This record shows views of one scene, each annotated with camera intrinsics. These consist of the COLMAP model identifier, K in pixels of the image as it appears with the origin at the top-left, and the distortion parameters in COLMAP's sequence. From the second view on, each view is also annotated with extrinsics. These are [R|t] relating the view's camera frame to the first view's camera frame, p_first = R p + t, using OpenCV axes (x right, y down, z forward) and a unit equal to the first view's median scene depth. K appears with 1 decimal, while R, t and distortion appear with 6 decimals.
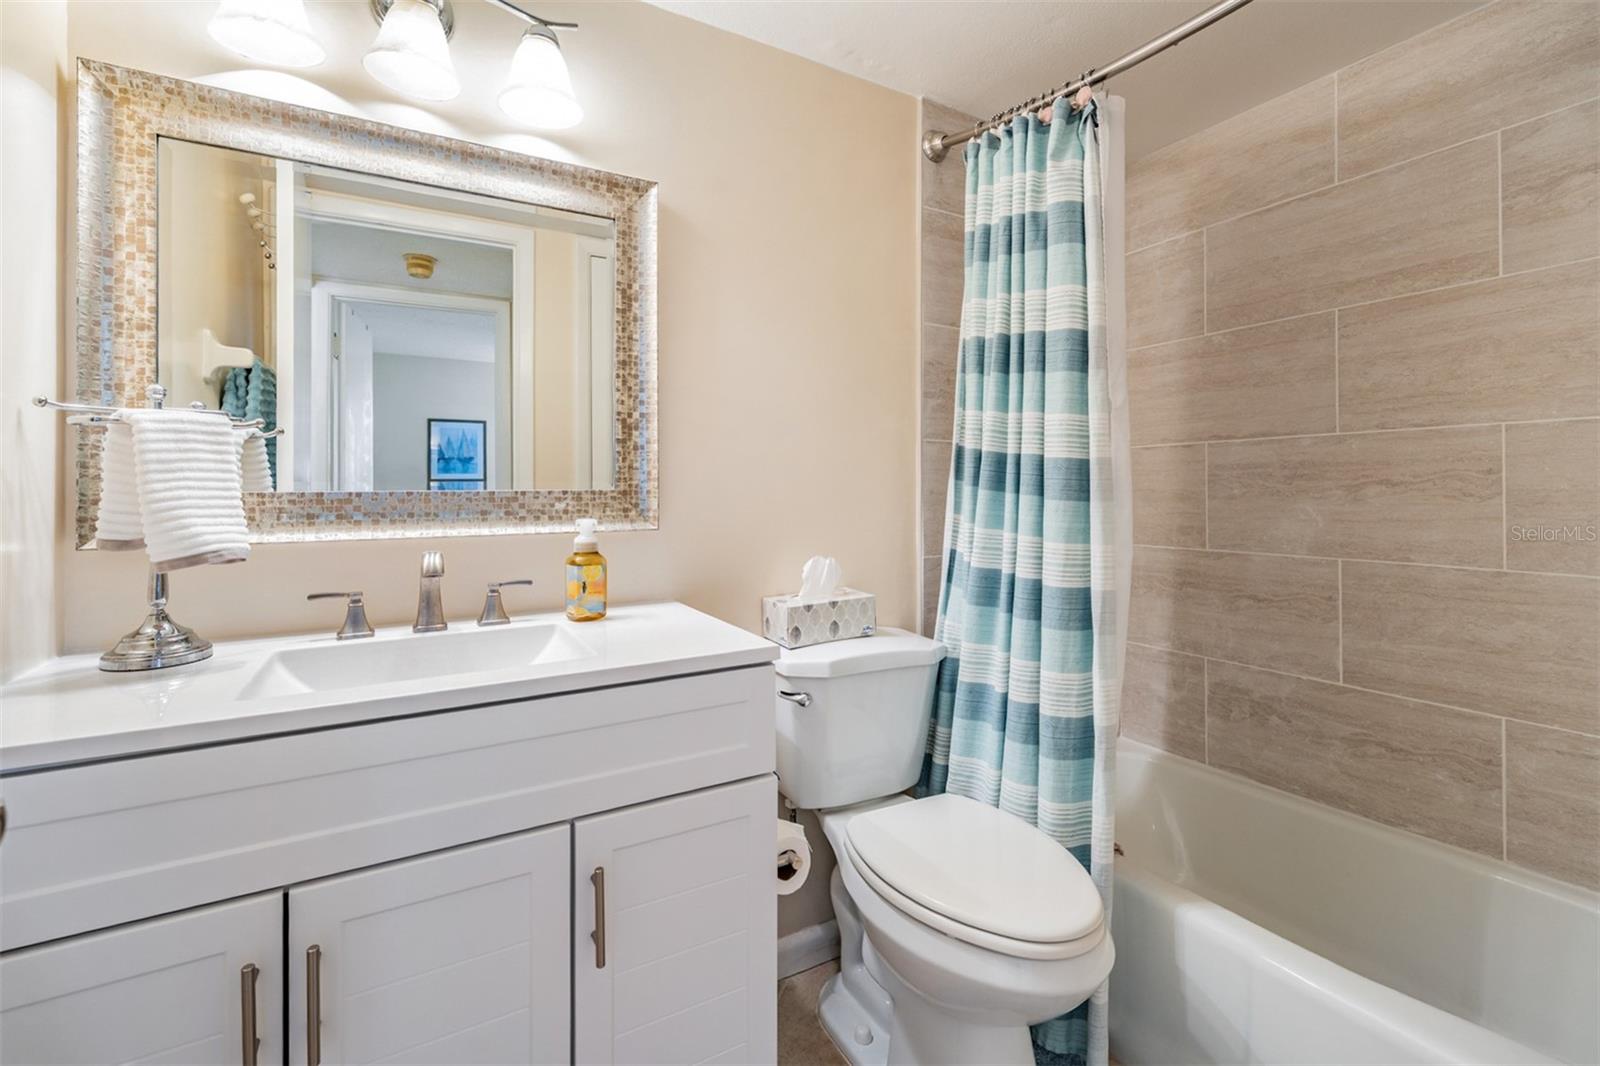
lens RADIAL K [[674.2, 0, 789.8], [0, 674.2, 499.2], [0, 0, 1]] dist [-0.000096, -0.000395]
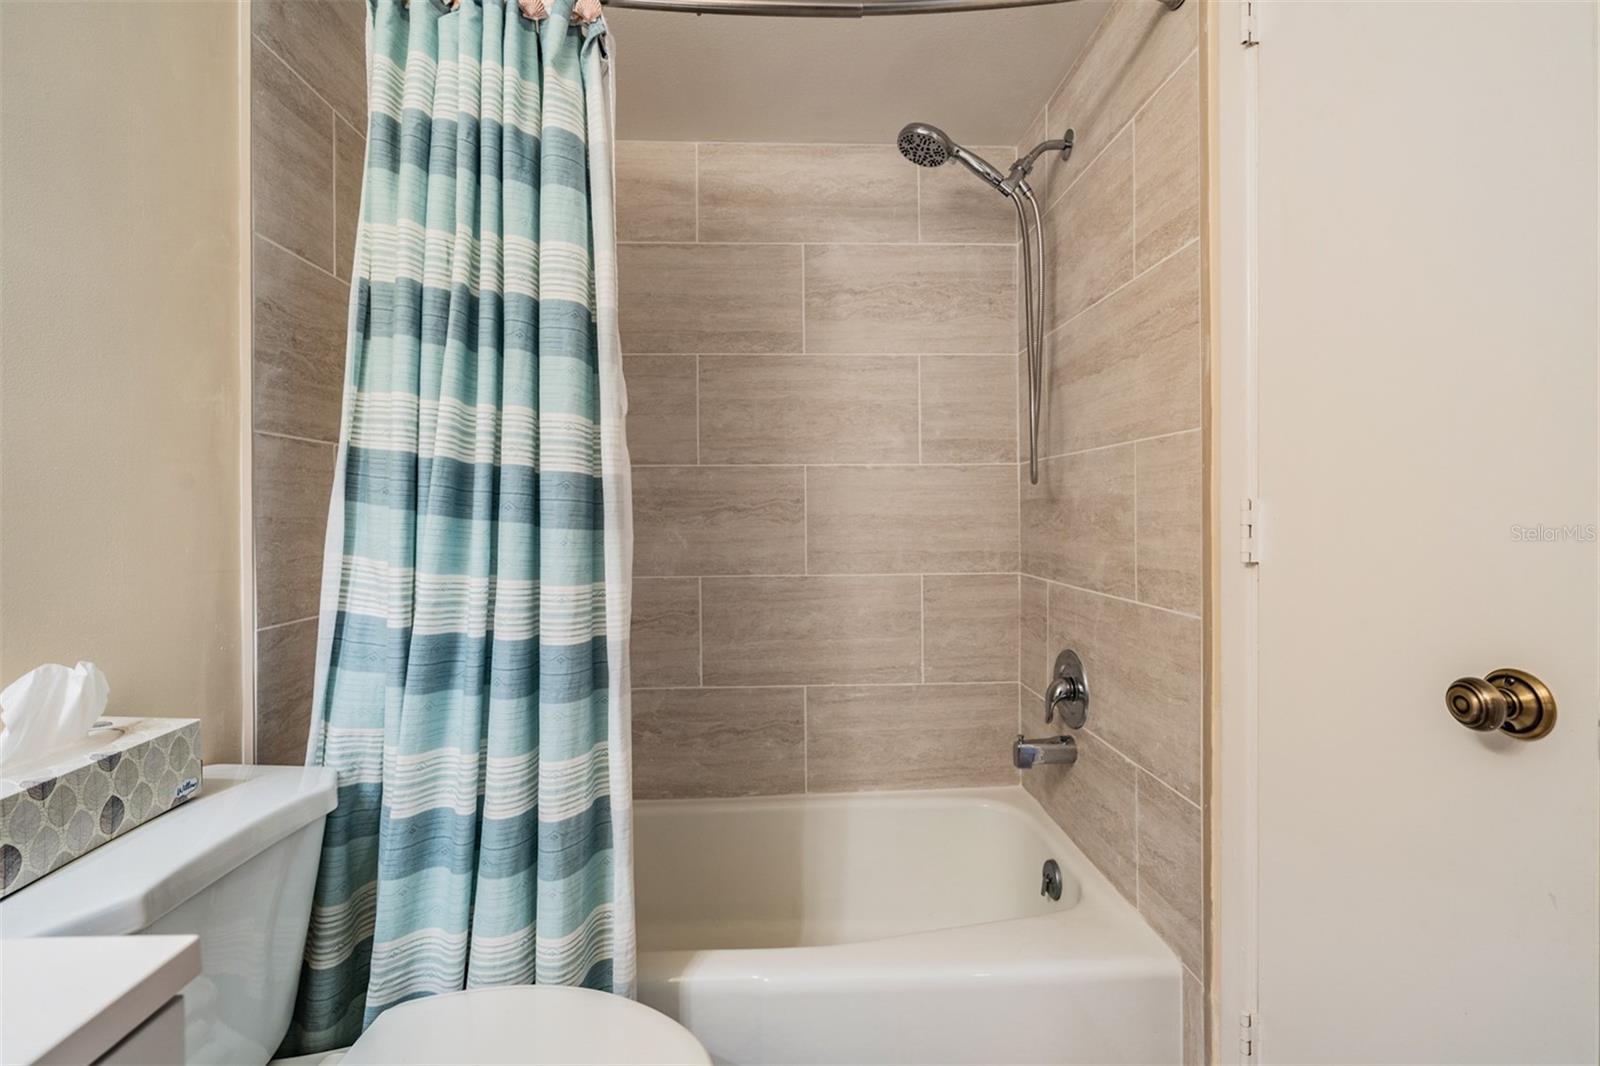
lens RADIAL K [[680.4, 0, 798.0], [0, 680.4, 520.1], [0, 0, 1]] dist [0.000375, -0.000409]
pose [[0.464629, -0.007145, 0.885477, -0.131452], [0.014742, 0.999891, 0.000332, -0.004196], [-0.885383, 0.012899, 0.464683, 0.368954]]
